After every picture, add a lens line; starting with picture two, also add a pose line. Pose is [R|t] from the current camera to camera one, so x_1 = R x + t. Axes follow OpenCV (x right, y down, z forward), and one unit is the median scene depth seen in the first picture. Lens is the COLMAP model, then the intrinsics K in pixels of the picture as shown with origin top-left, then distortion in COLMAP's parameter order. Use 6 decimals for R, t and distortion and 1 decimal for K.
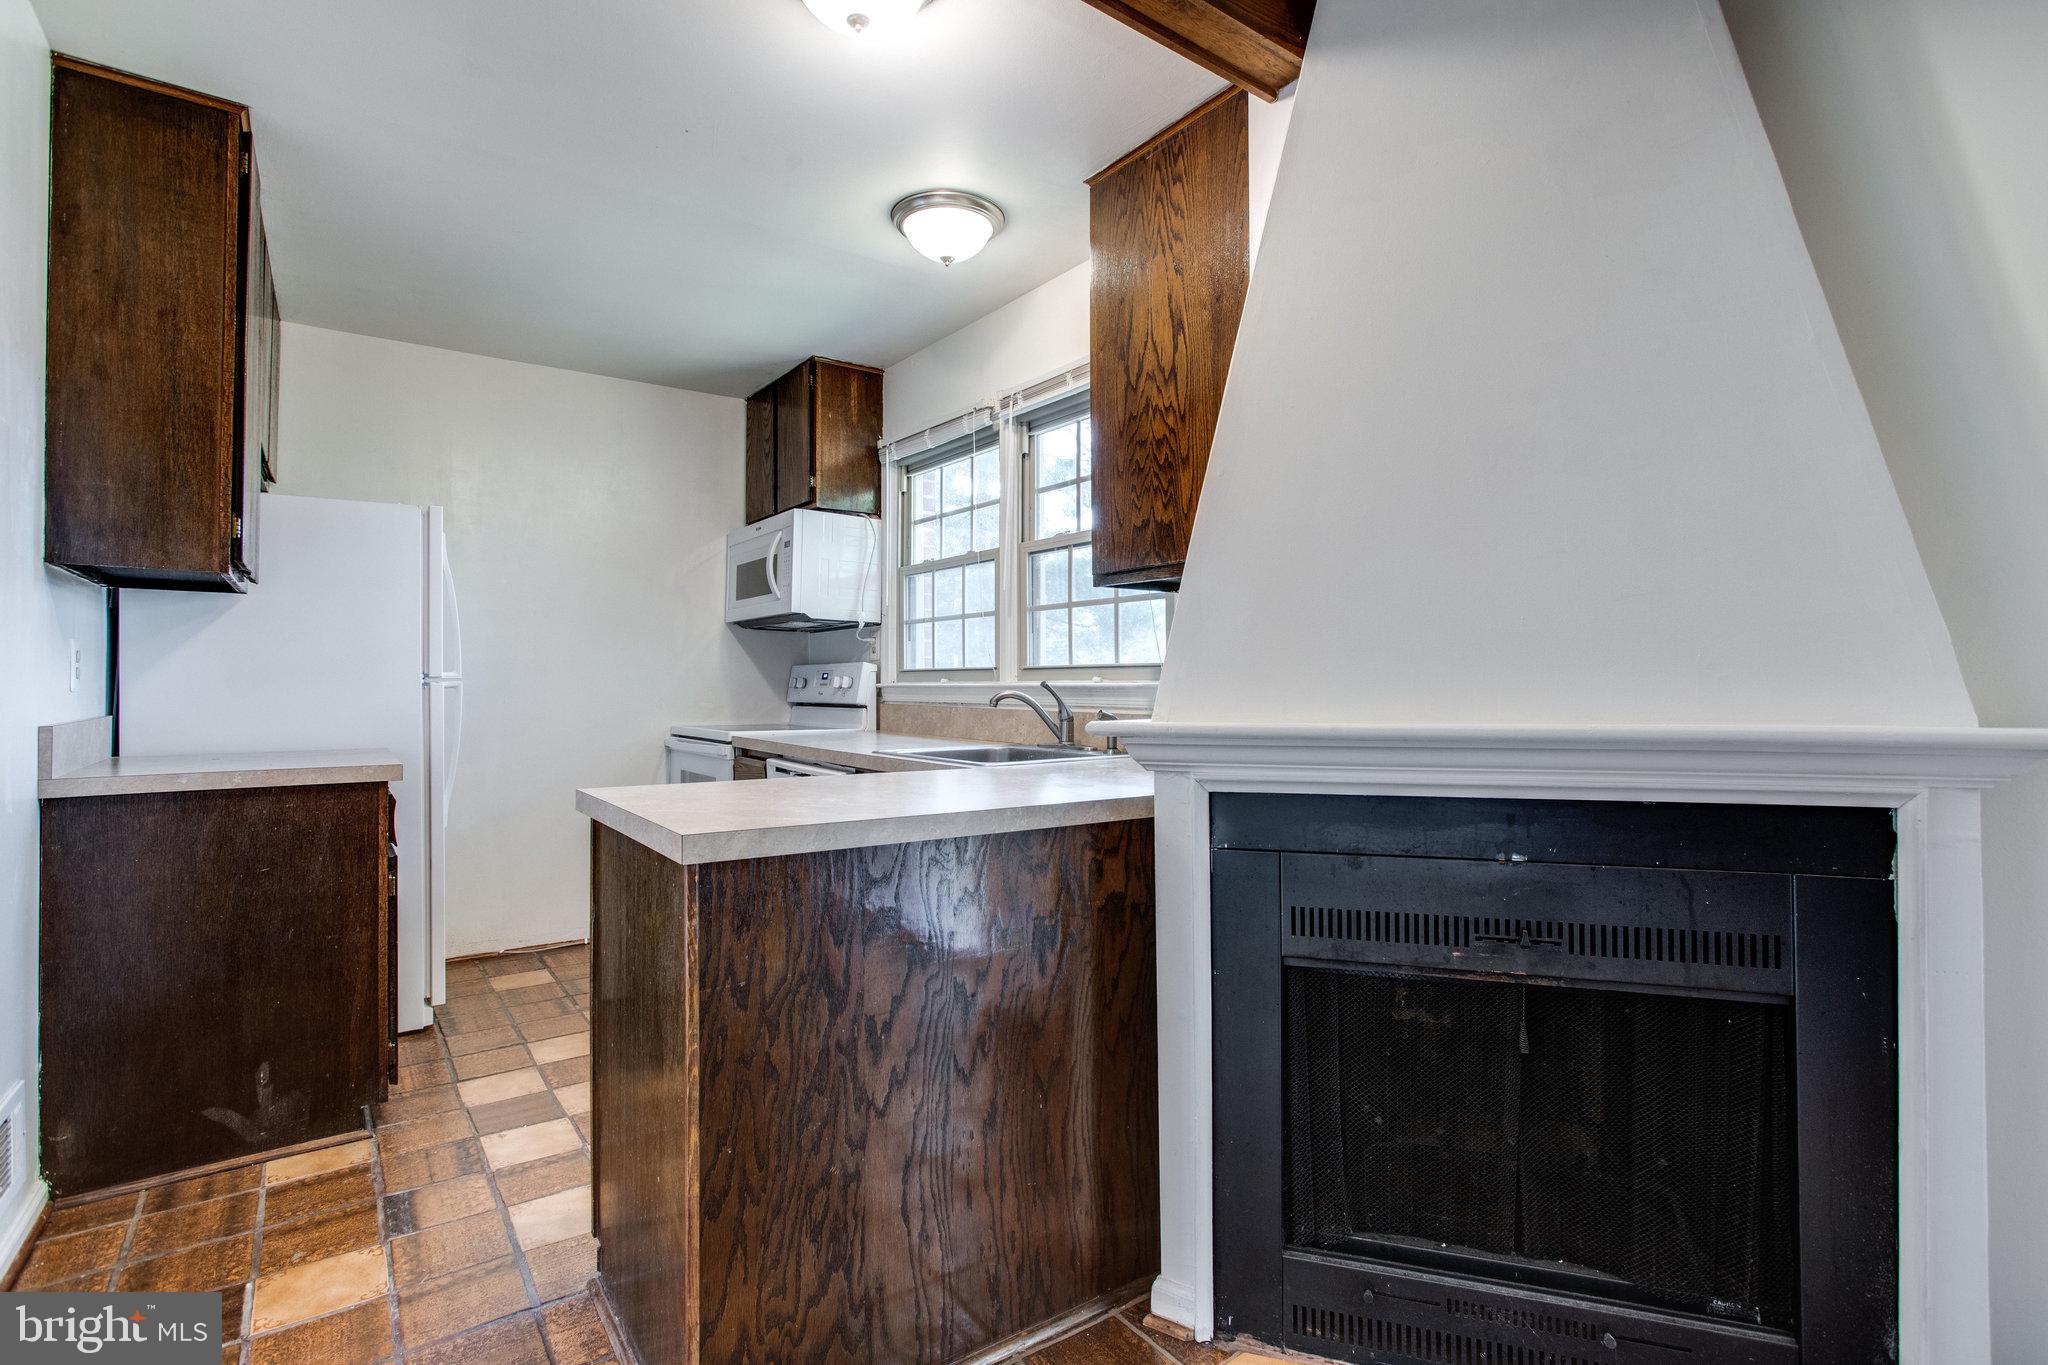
lens RADIAL K [[981.7, 0, 1037.6], [0, 981.7, 676.7], [0, 0, 1]] dist [-0.027226, 0.008615]
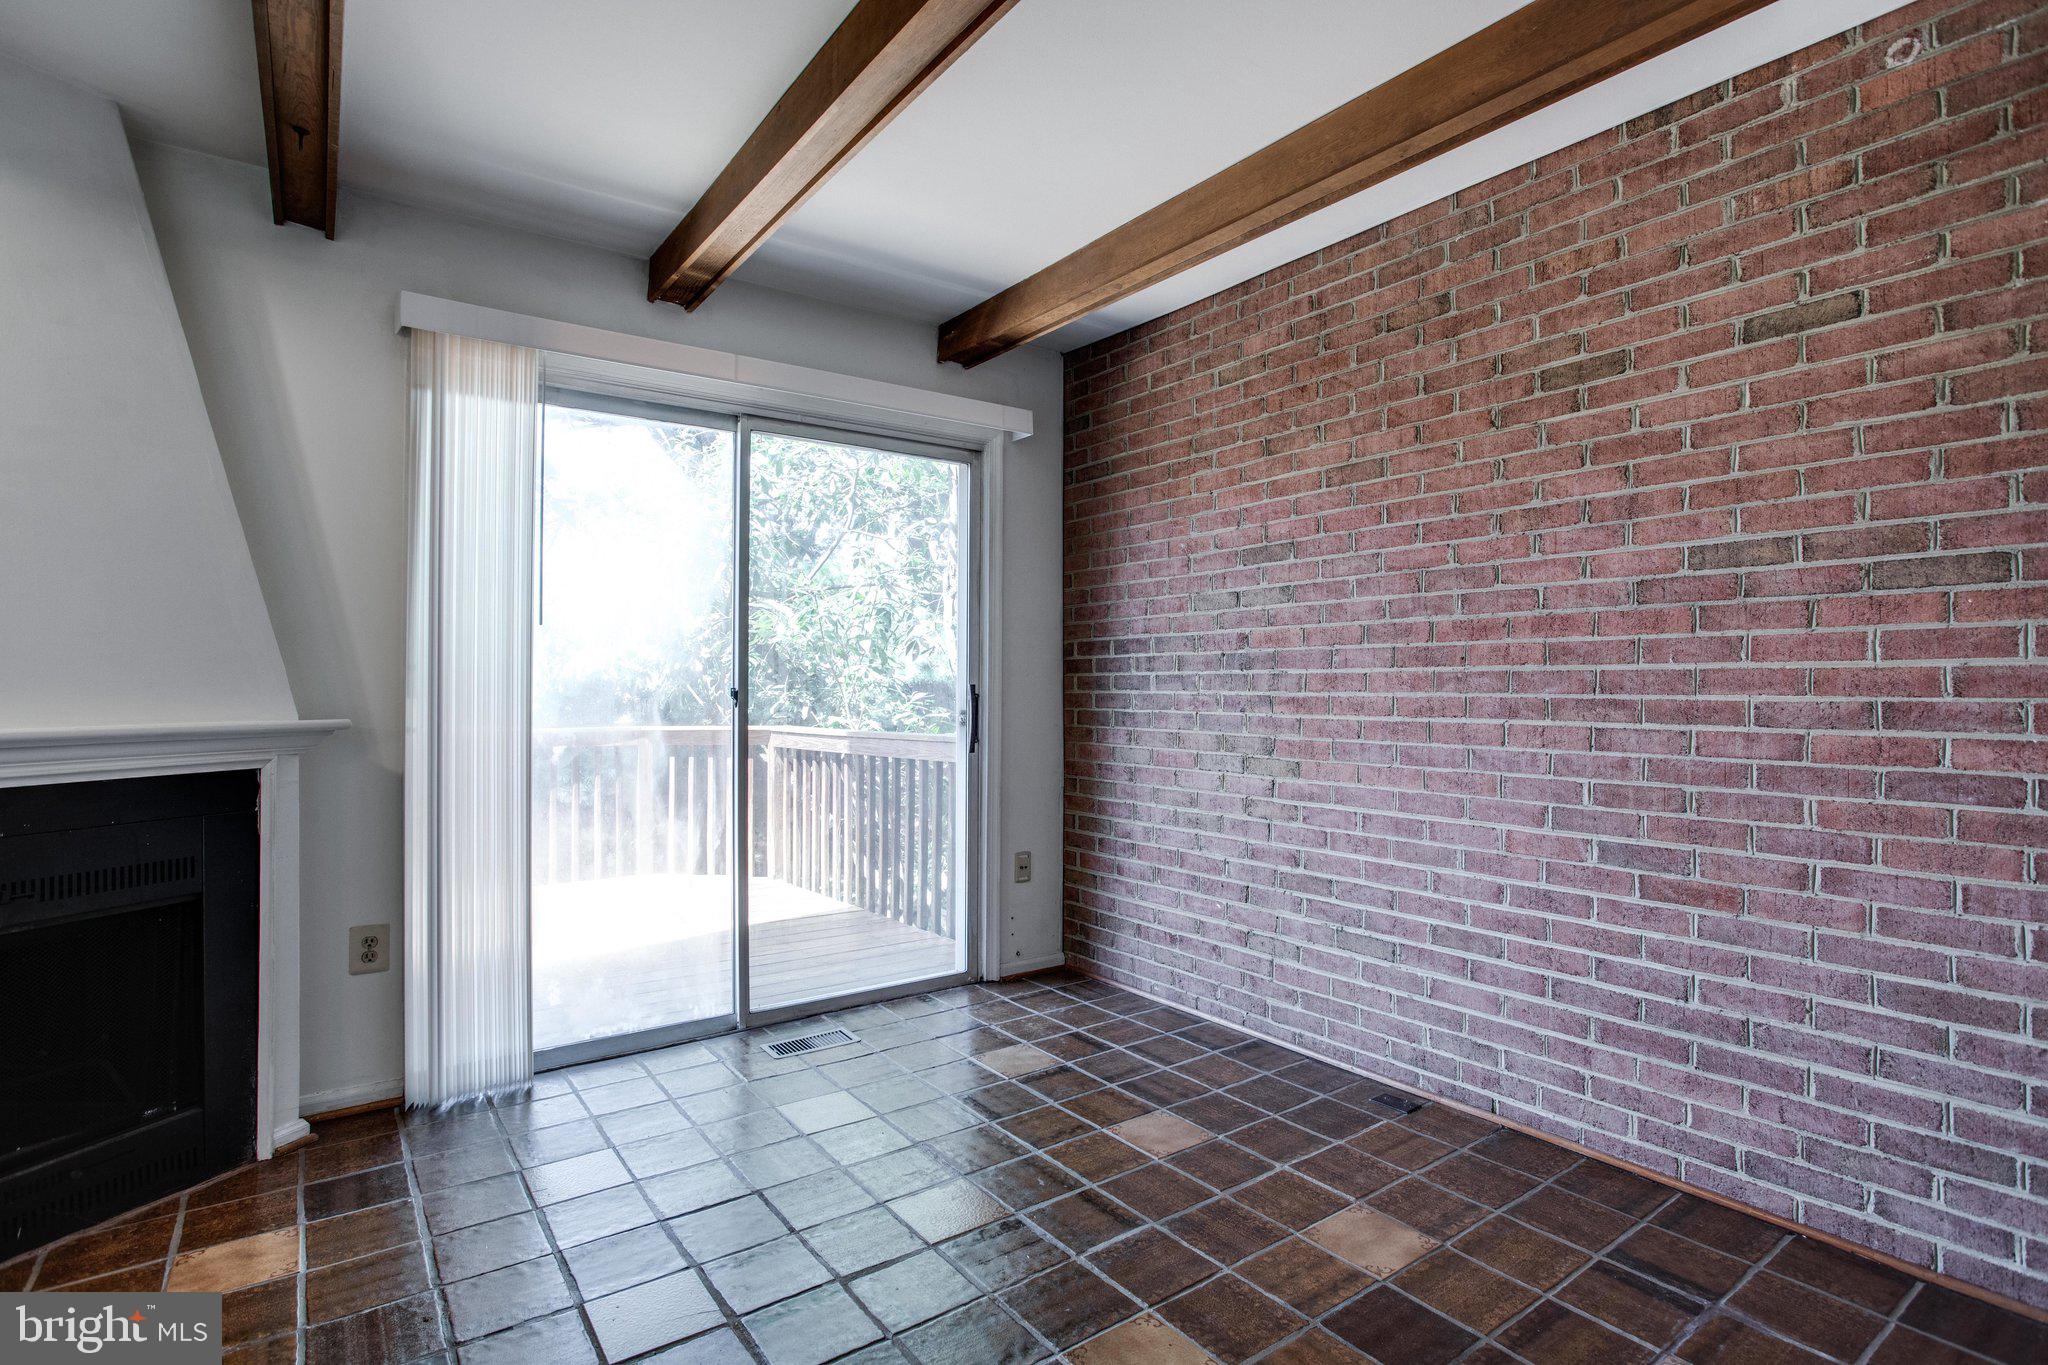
lens RADIAL K [[995.1, 0, 1055.2], [0, 995.1, 683.4], [0, 0, 1]] dist [-0.049542, 0.017673]
pose [[-0.013762, 0.004131, 0.999897, -0.556037], [-0.015628, 0.999868, -0.004346, -0.019403], [-0.999783, -0.015687, -0.013696, -0.253134]]
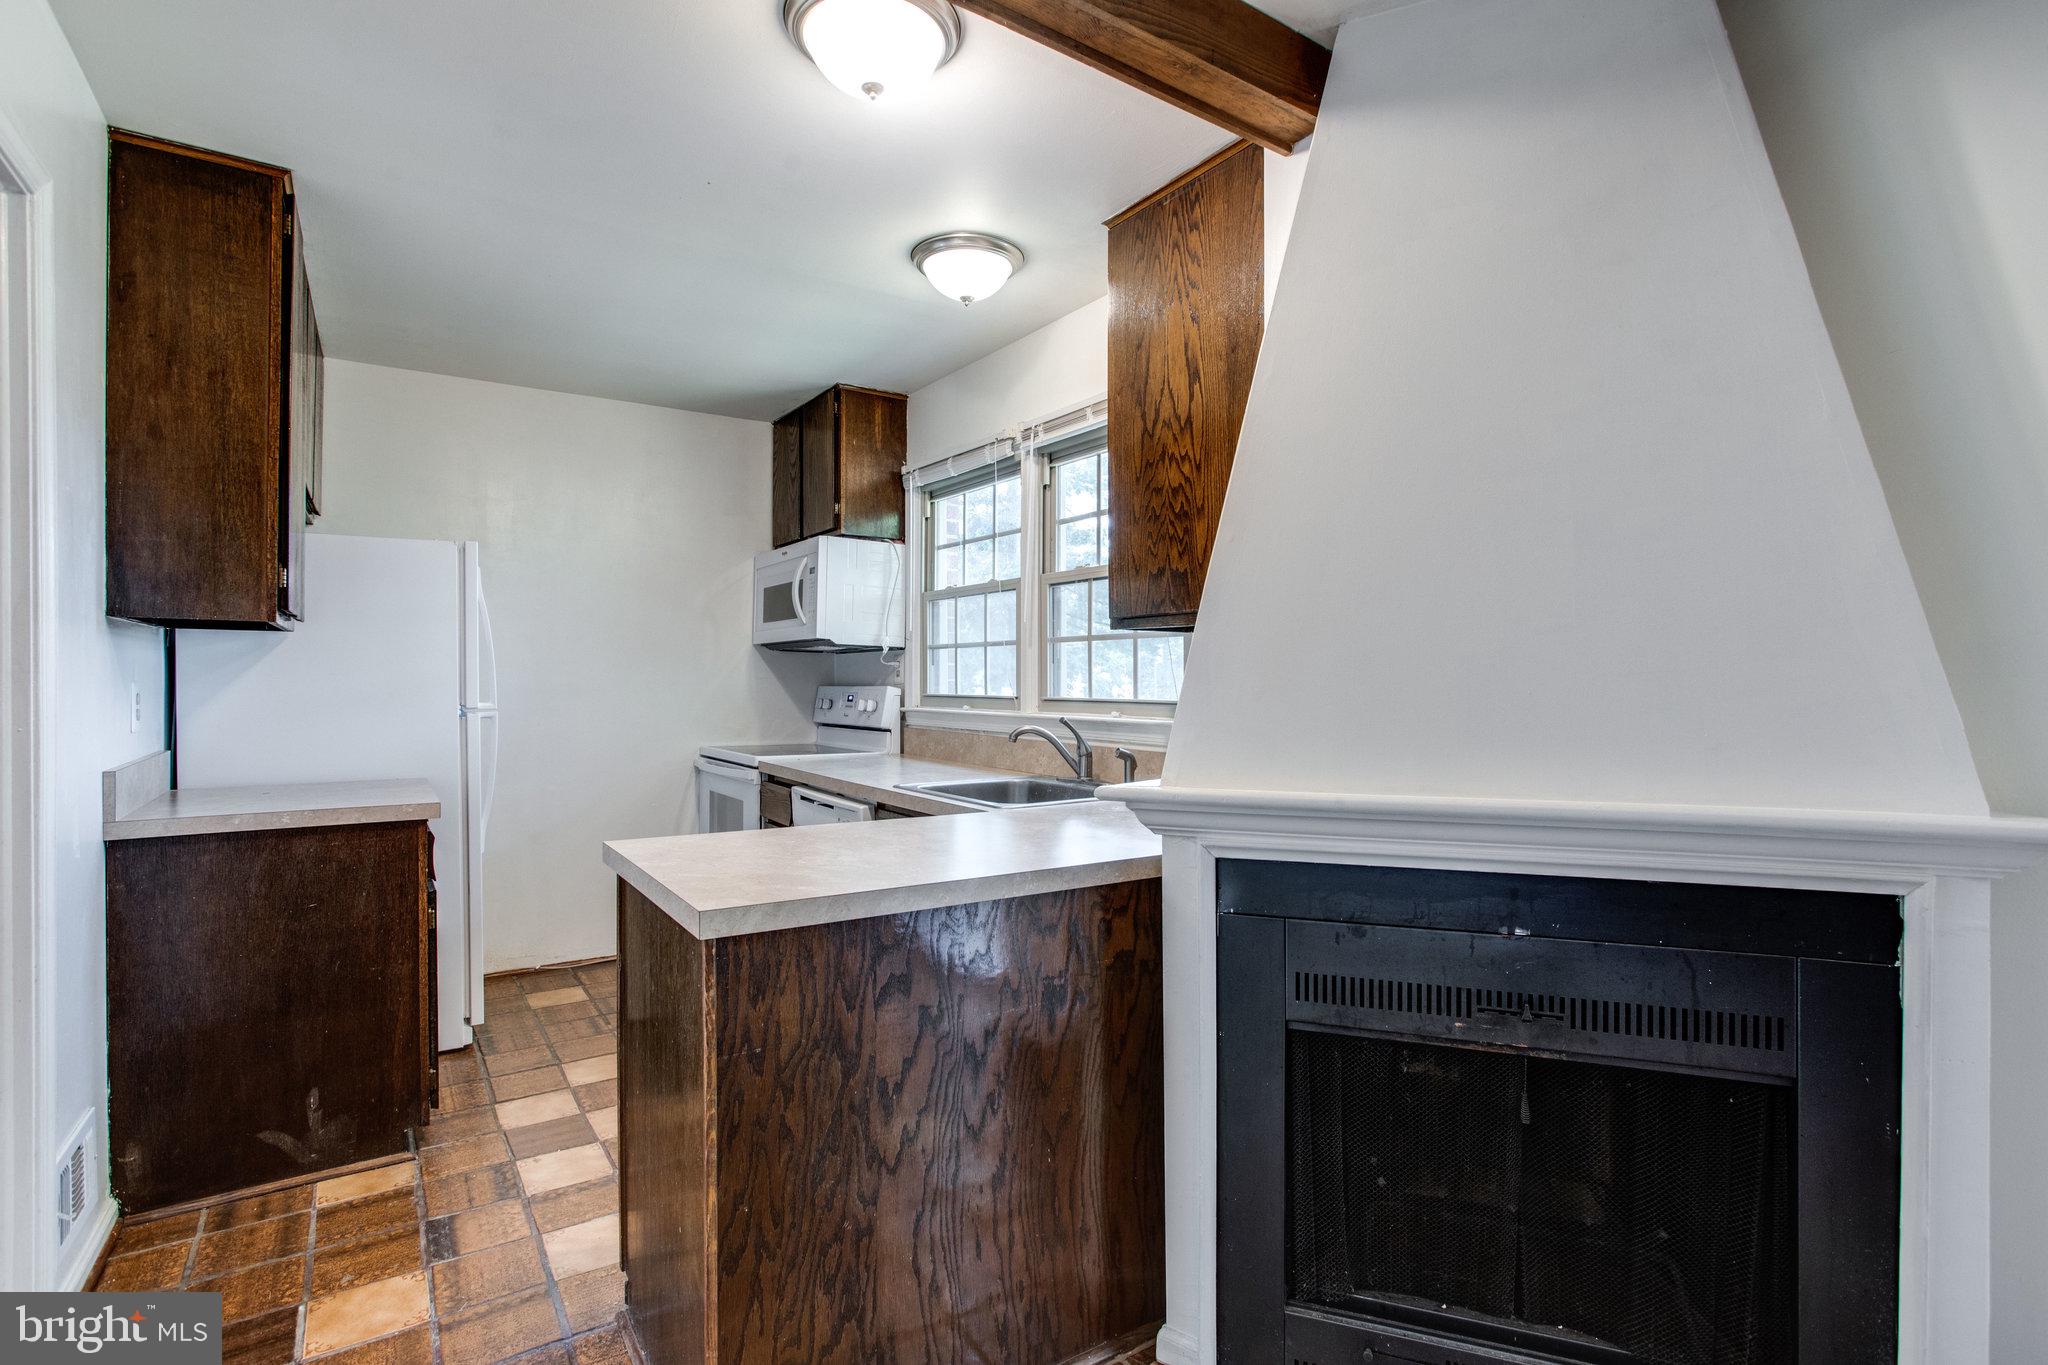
lens RADIAL K [[986.1, 0, 1032.2], [0, 986.1, 685.8], [0, 0, 1]] dist [-0.028673, 0.008224]
pose [[0.999293, 0.003078, -0.037467, 0.018211], [-0.002514, 0.999883, 0.015083, -0.059634], [0.037509, -0.014979, 0.999184, -0.018015]]
